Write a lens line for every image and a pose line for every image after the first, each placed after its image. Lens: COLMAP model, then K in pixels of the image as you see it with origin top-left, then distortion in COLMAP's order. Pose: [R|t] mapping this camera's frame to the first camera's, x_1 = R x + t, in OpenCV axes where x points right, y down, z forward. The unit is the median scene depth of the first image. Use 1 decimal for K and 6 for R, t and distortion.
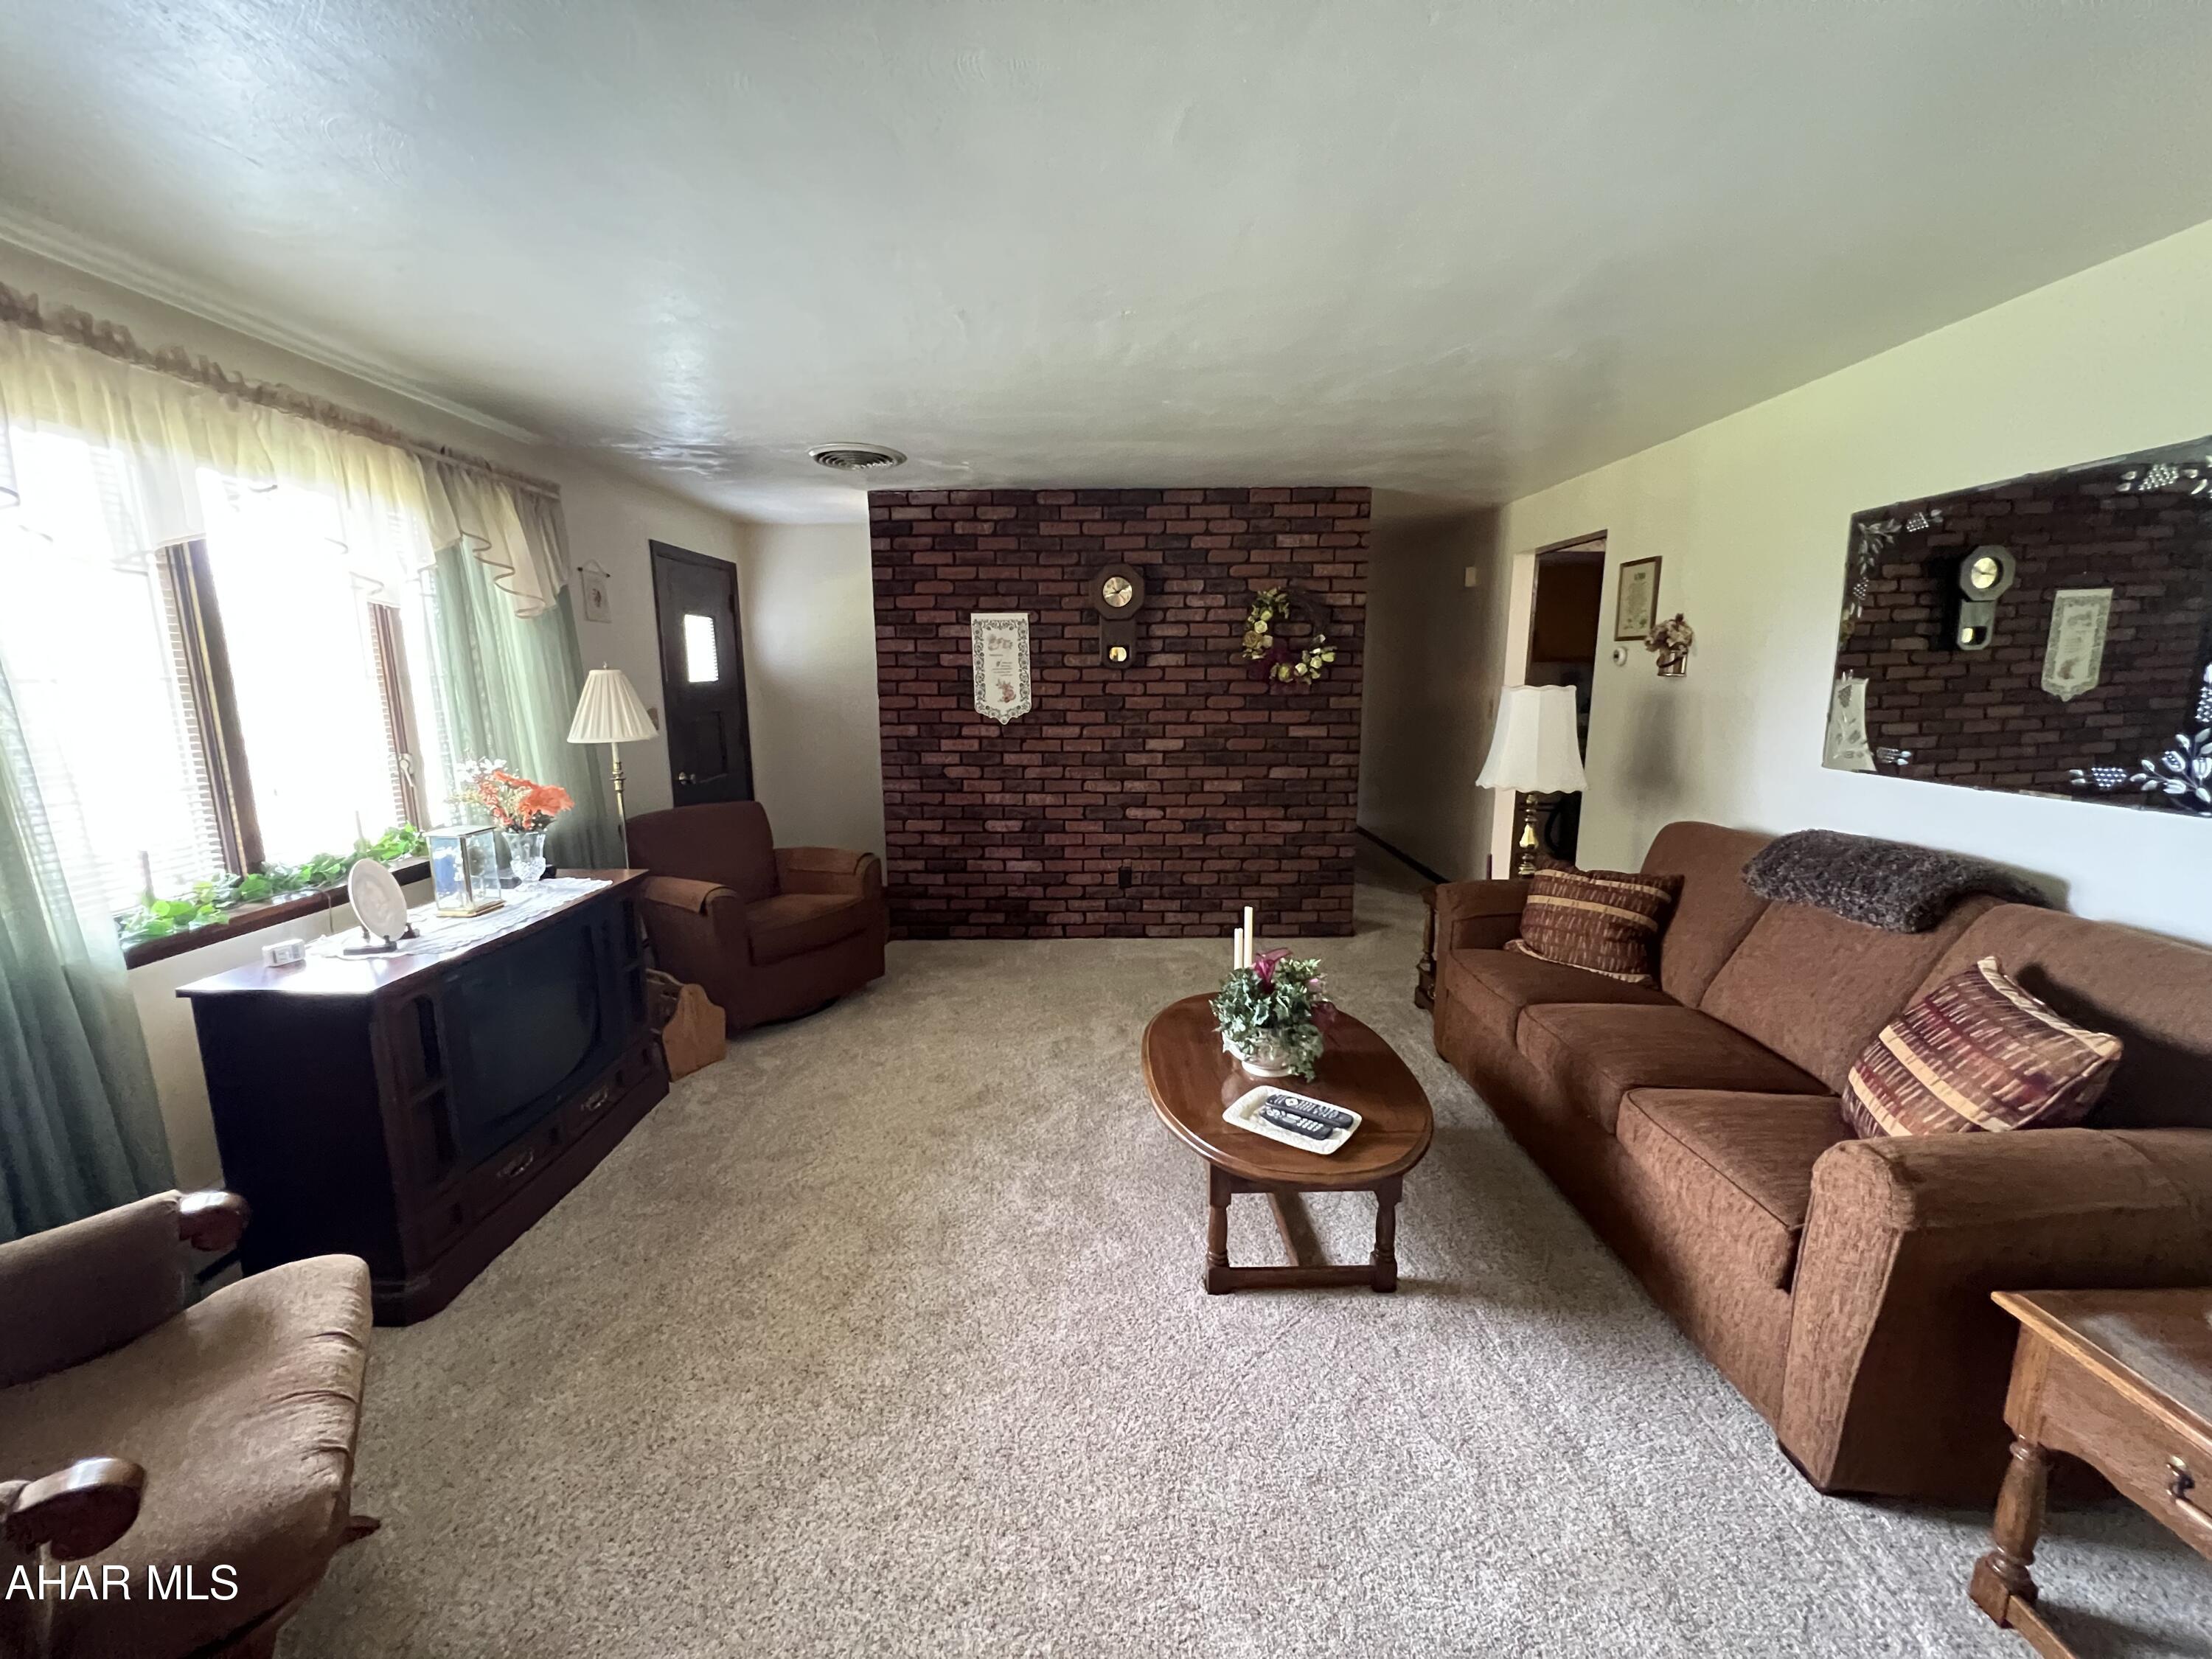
lens RADIAL K [[886.3, 0, 1106.0], [0, 886.3, 829.5], [0, 0, 1]] dist [-0.000567, 0.000294]
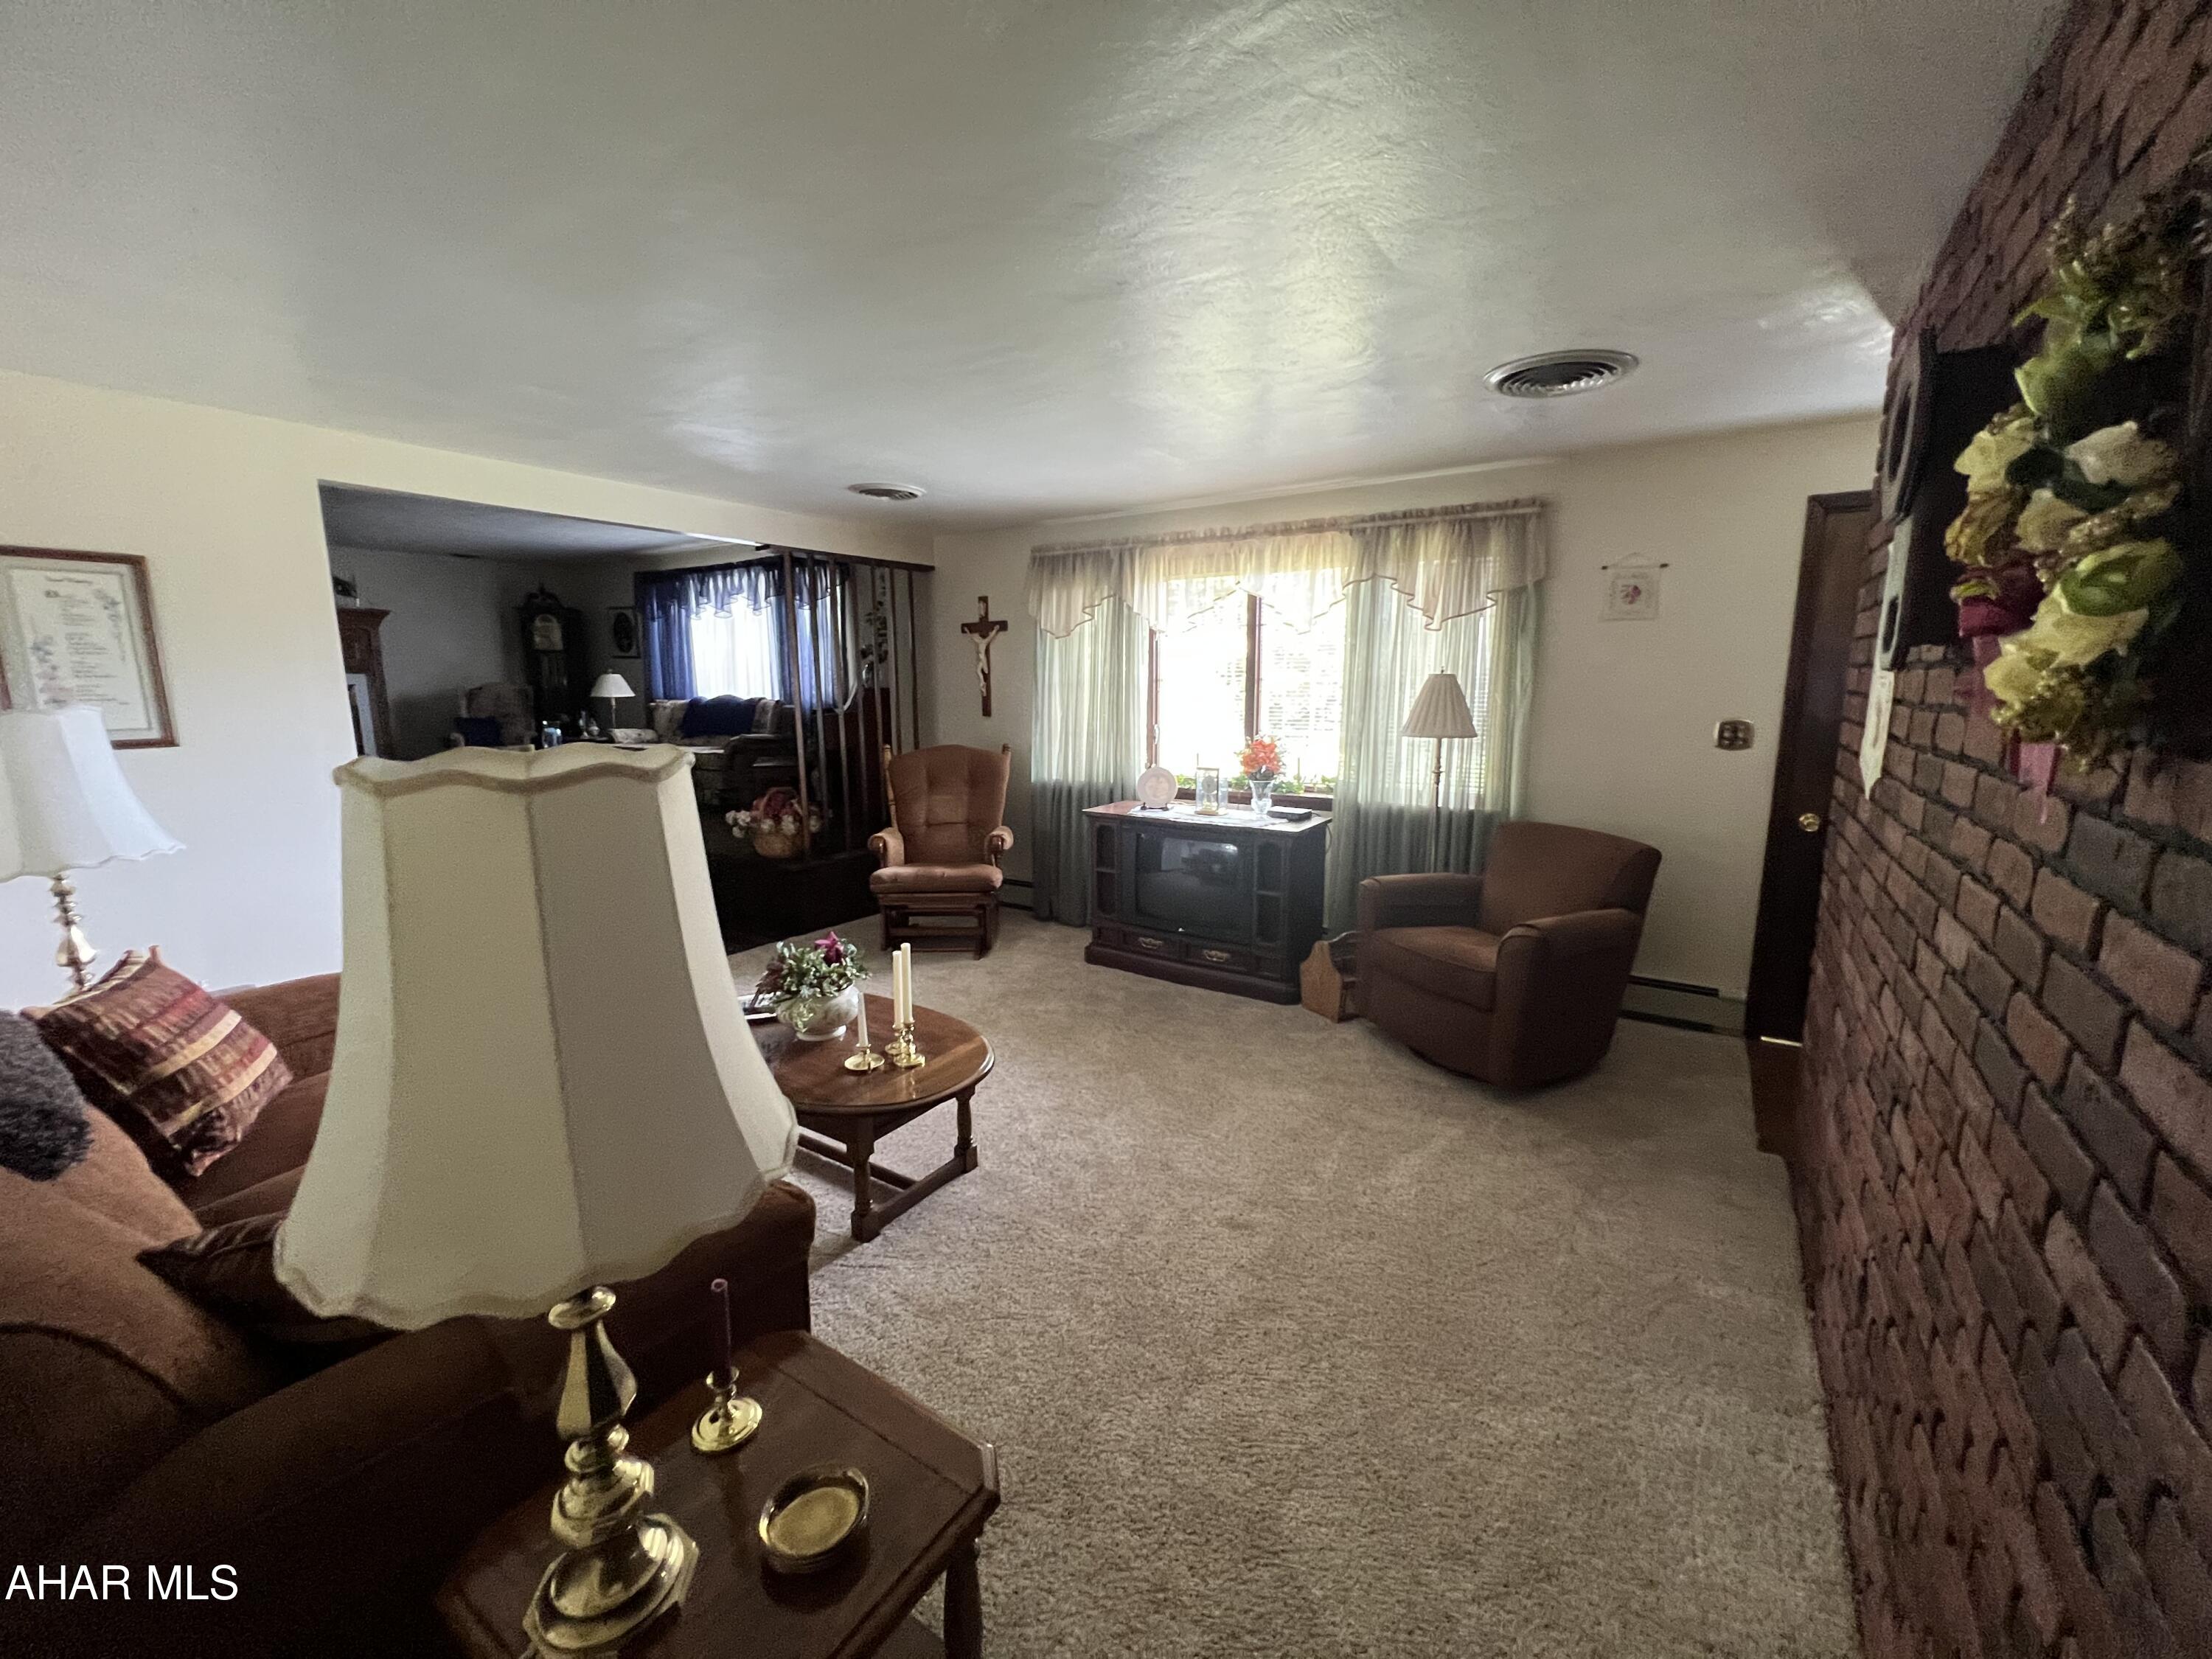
lens RADIAL K [[886.3, 0, 1106.0], [0, 886.3, 829.5], [0, 0, 1]] dist [-0.000567, 0.000294]
pose [[-0.565984, 0.136262, -0.813078, 0.757551], [-0.144933, 0.954440, 0.260841, -0.276079], [0.811577, 0.265474, -0.520449, 1.610831]]
